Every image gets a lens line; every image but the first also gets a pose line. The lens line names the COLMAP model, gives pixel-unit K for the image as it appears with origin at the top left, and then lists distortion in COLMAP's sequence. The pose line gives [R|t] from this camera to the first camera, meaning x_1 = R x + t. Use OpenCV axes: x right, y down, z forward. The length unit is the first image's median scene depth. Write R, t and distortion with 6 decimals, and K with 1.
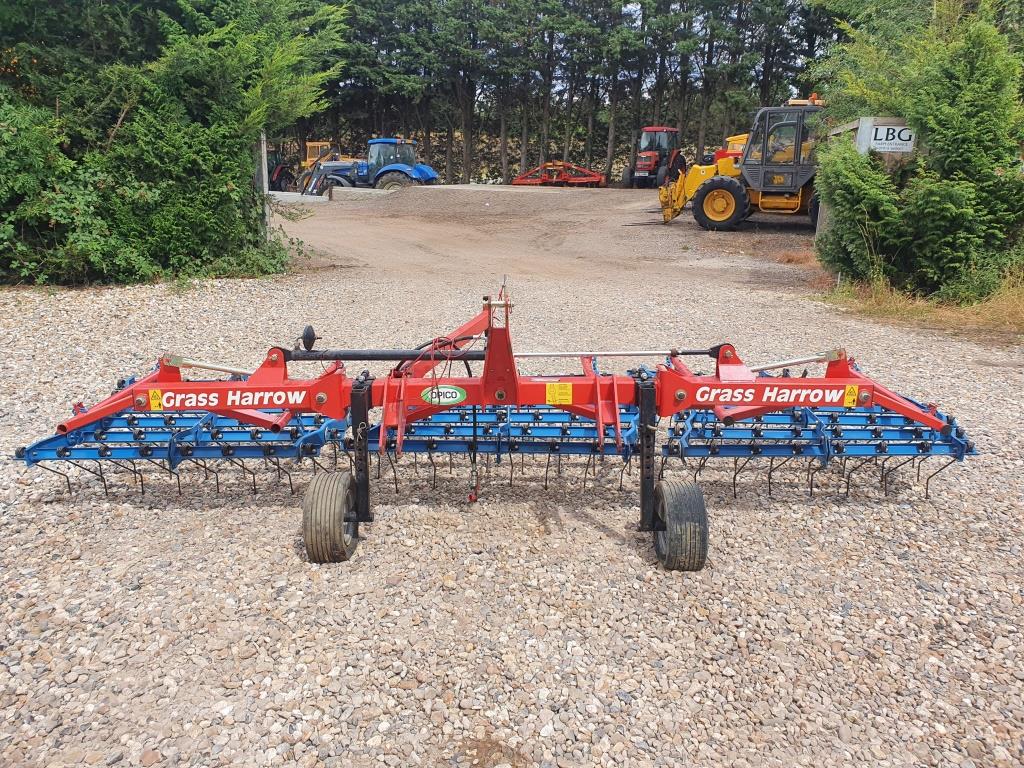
lens RADIAL K [[775.9, 0, 486.5], [0, 775.9, 381.9], [0, 0, 1]] dist [0.055480, -0.044190]
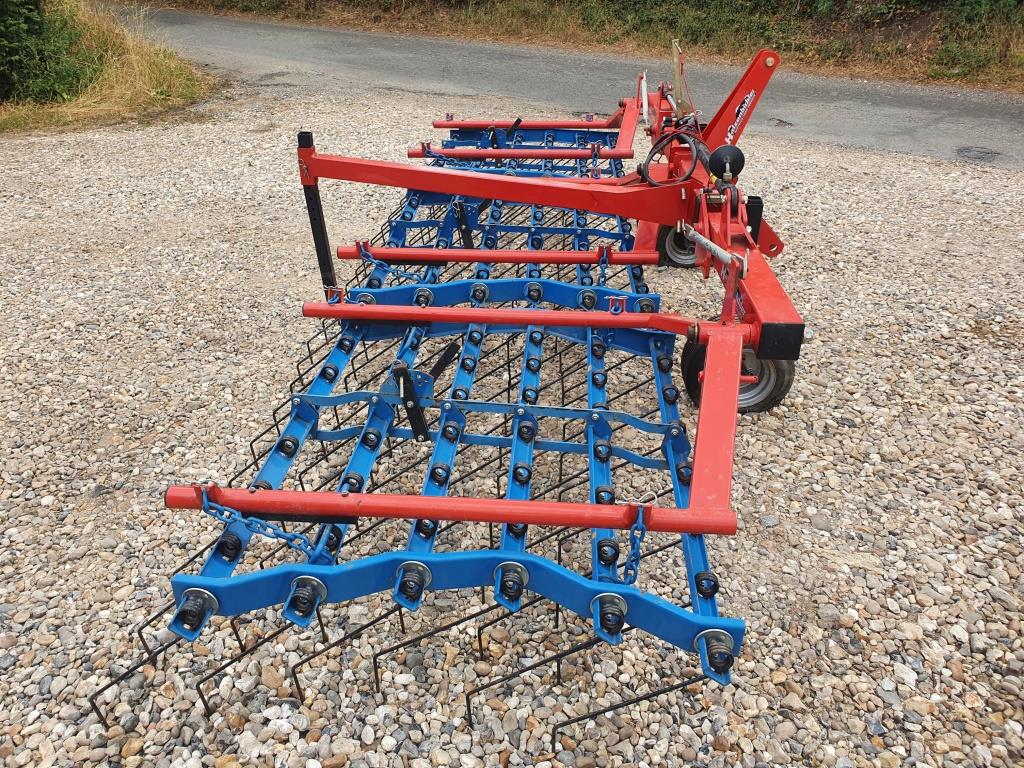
lens RADIAL K [[775.9, 0, 486.5], [0, 775.9, 381.9], [0, 0, 1]] dist [0.055480, -0.044190]
pose [[0.102854, -0.494165, 0.863262, -0.316544], [0.283202, 0.846495, 0.450825, -0.088719], [-0.953529, 0.198108, 0.227014, 0.351117]]
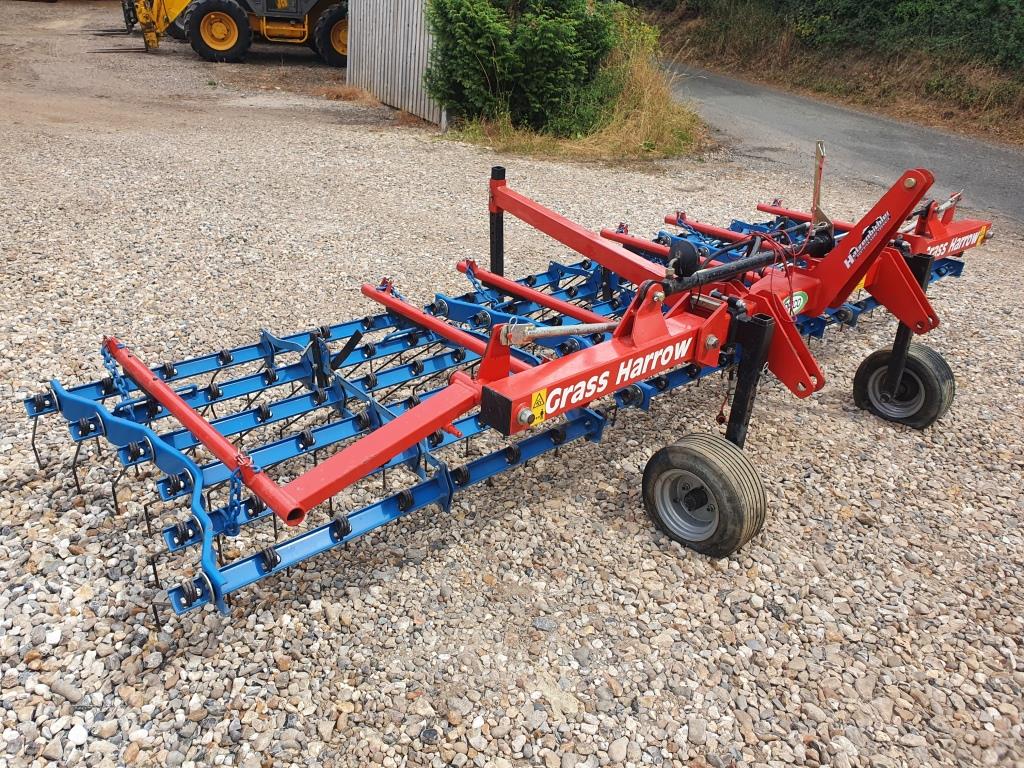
lens RADIAL K [[775.9, 0, 486.5], [0, 775.9, 381.9], [0, 0, 1]] dist [0.055480, -0.044190]
pose [[0.748532, -0.251694, 0.613474, -0.256043], [0.124999, 0.962135, 0.242224, -0.044446], [-0.651211, -0.104629, 0.751650, 0.191603]]
